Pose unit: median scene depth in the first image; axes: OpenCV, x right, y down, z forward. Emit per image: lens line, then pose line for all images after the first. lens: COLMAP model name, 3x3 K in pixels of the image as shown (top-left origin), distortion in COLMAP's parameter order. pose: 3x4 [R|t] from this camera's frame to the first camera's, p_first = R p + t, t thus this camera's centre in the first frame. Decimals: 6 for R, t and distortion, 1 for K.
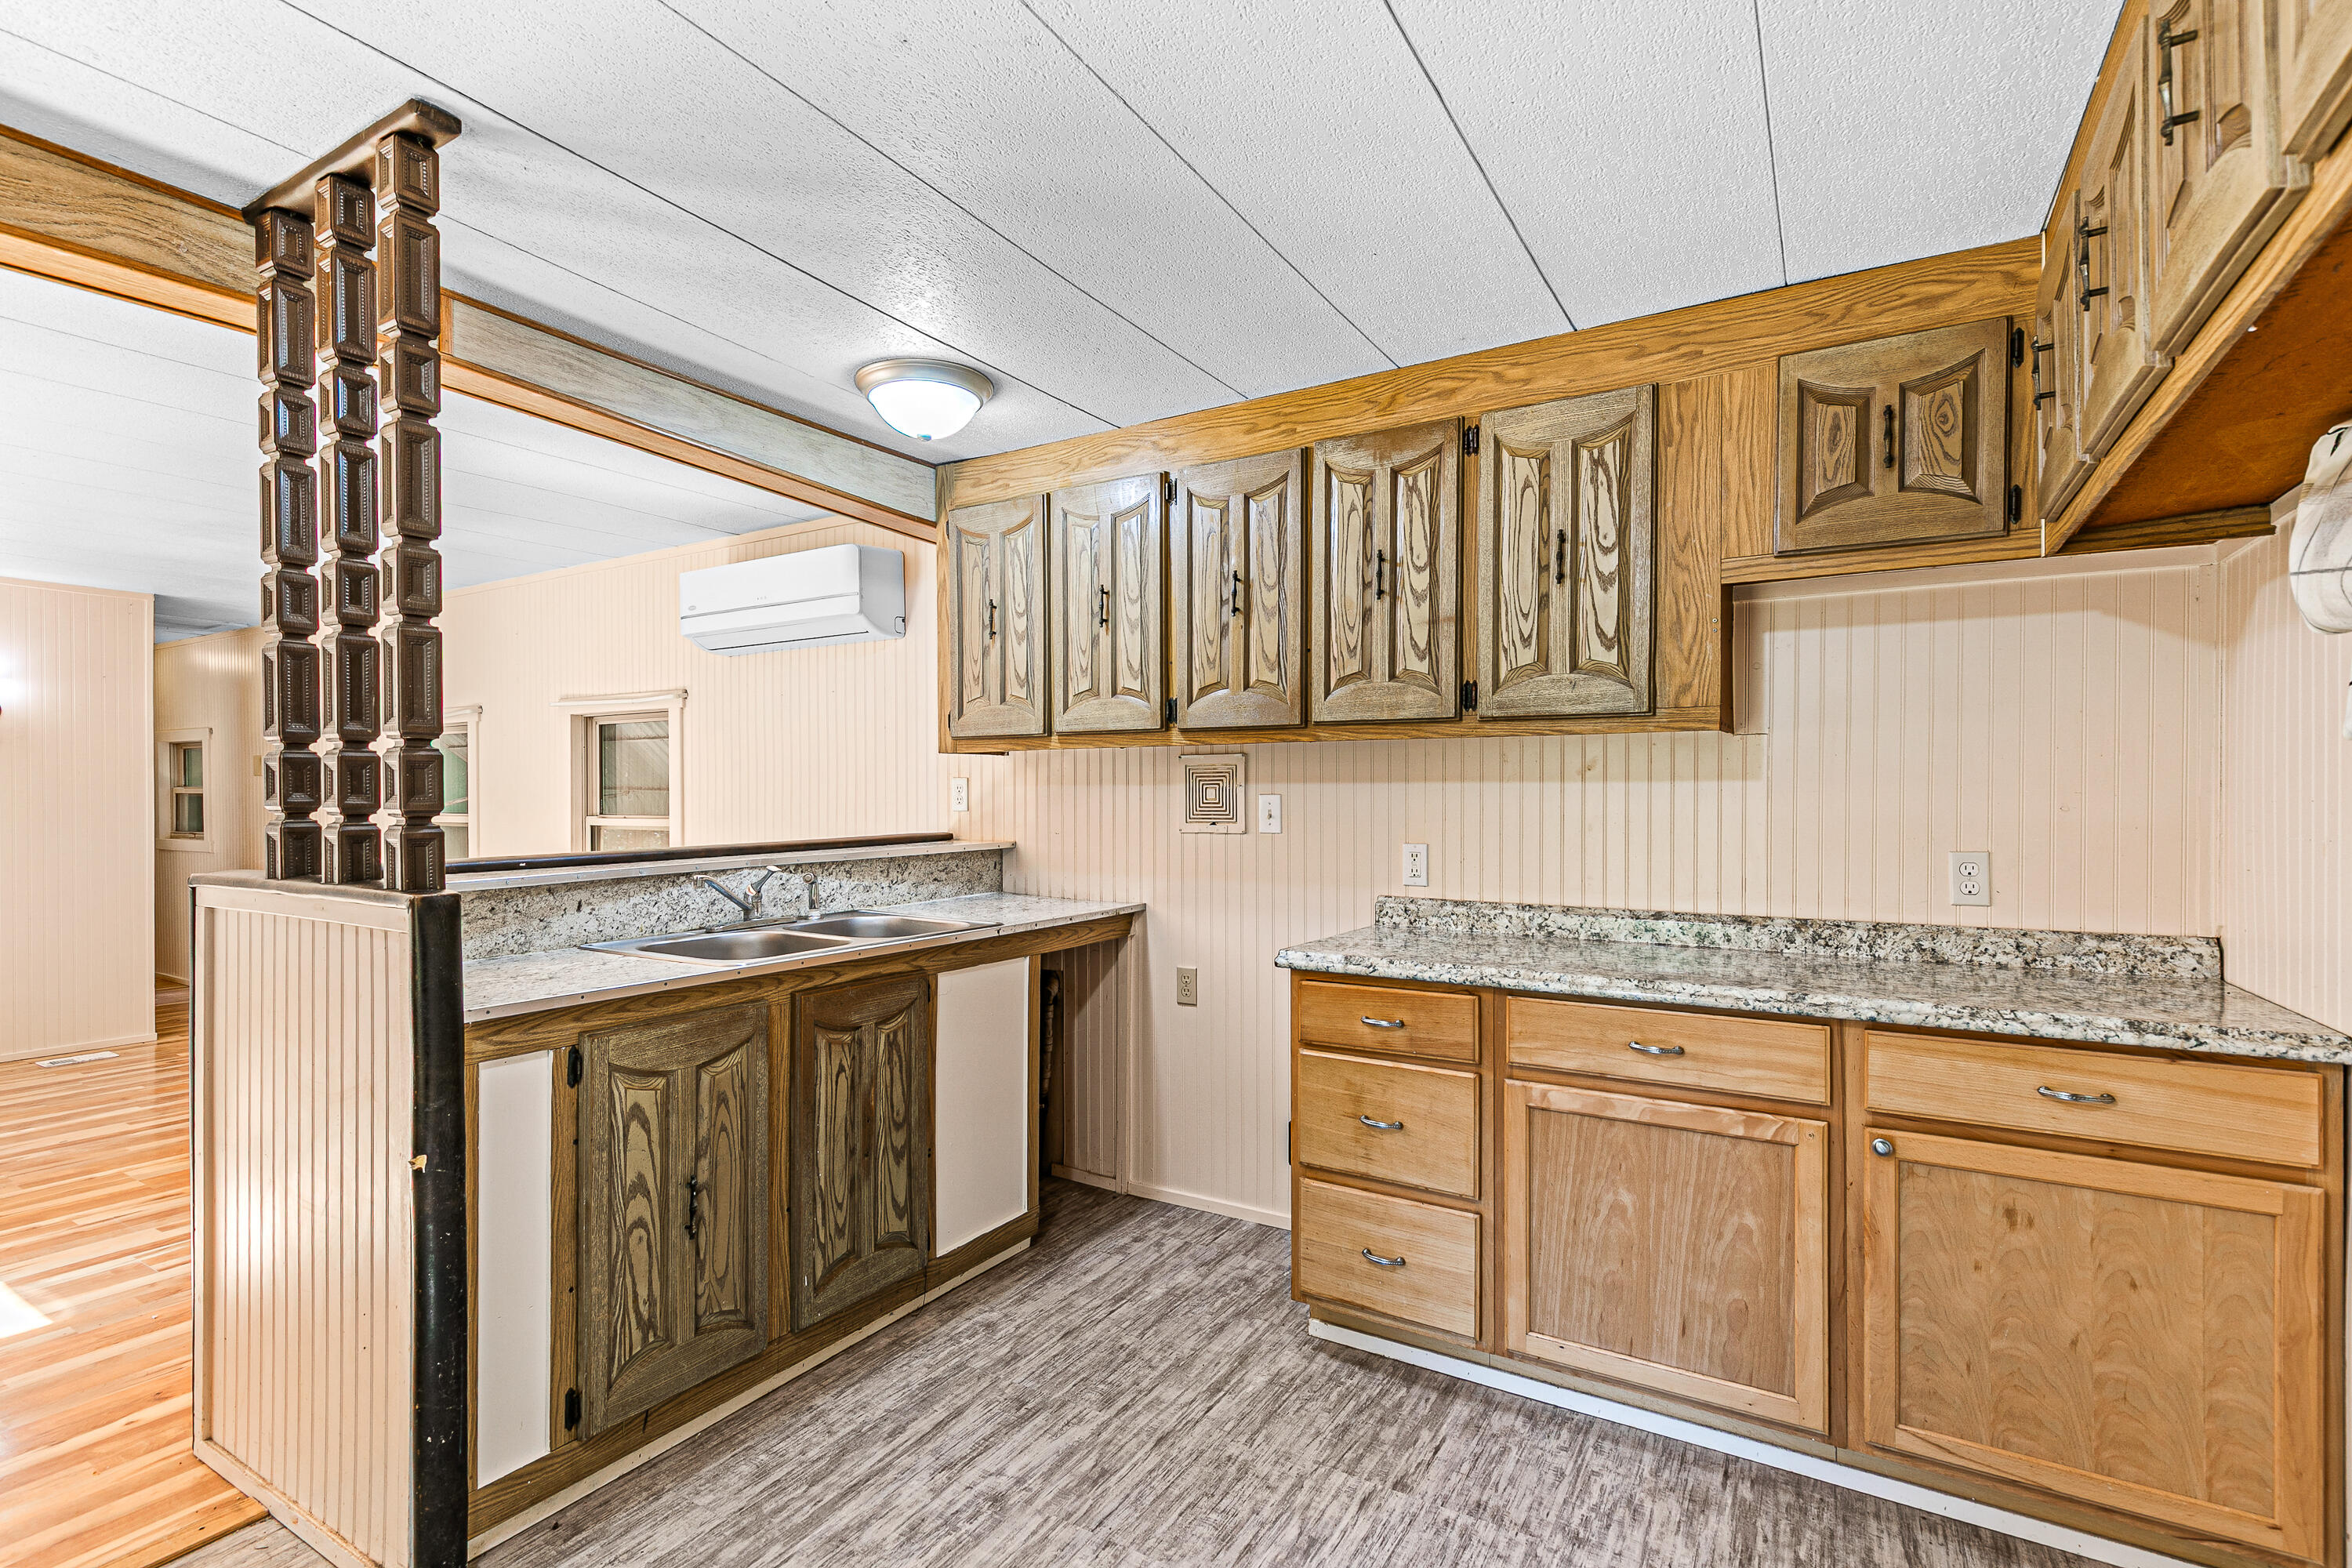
lens RADIAL K [[1071.0, 0, 1164.1], [0, 1071.0, 794.0], [0, 0, 1]] dist [0.011079, -0.001343]
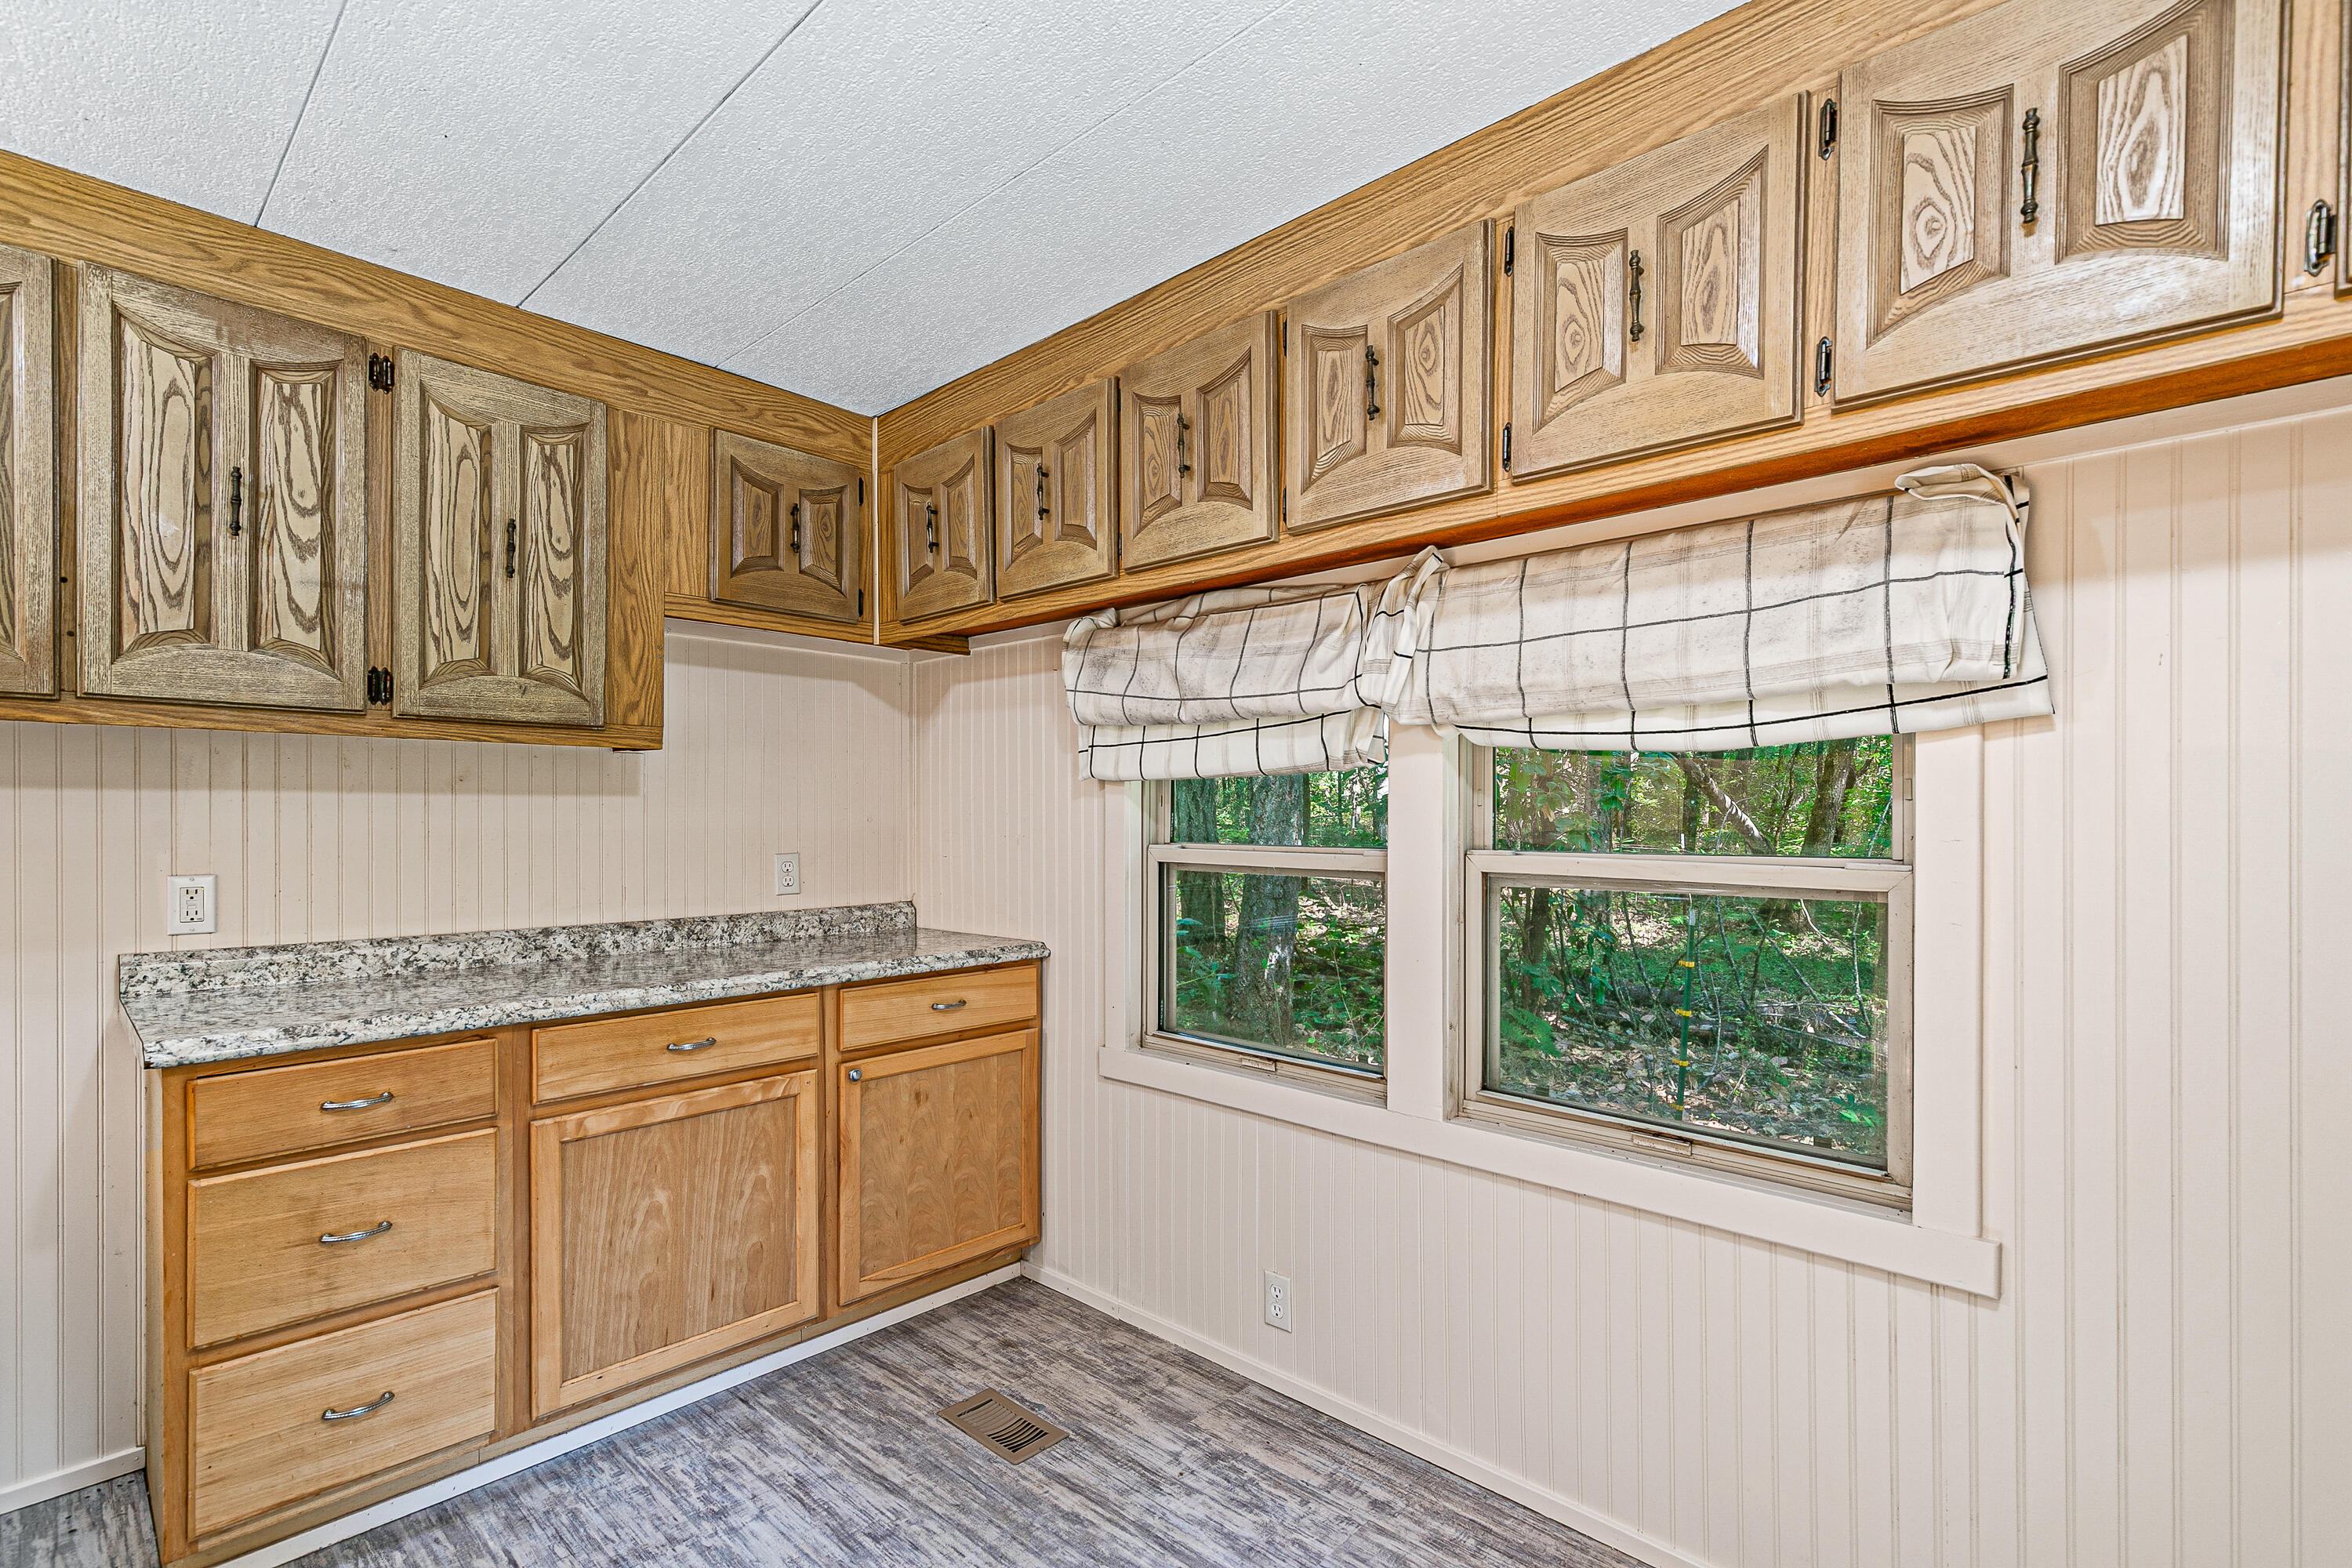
lens RADIAL K [[1071.0, 0, 1189.4], [0, 1071.0, 806.5], [0, 0, 1]] dist [0.011079, -0.001343]
pose [[0.213473, 0.005615, 0.976933, -0.437785], [-0.005612, 0.999974, -0.004522, 0.000248], [-0.976933, -0.004517, 0.213499, 0.256776]]
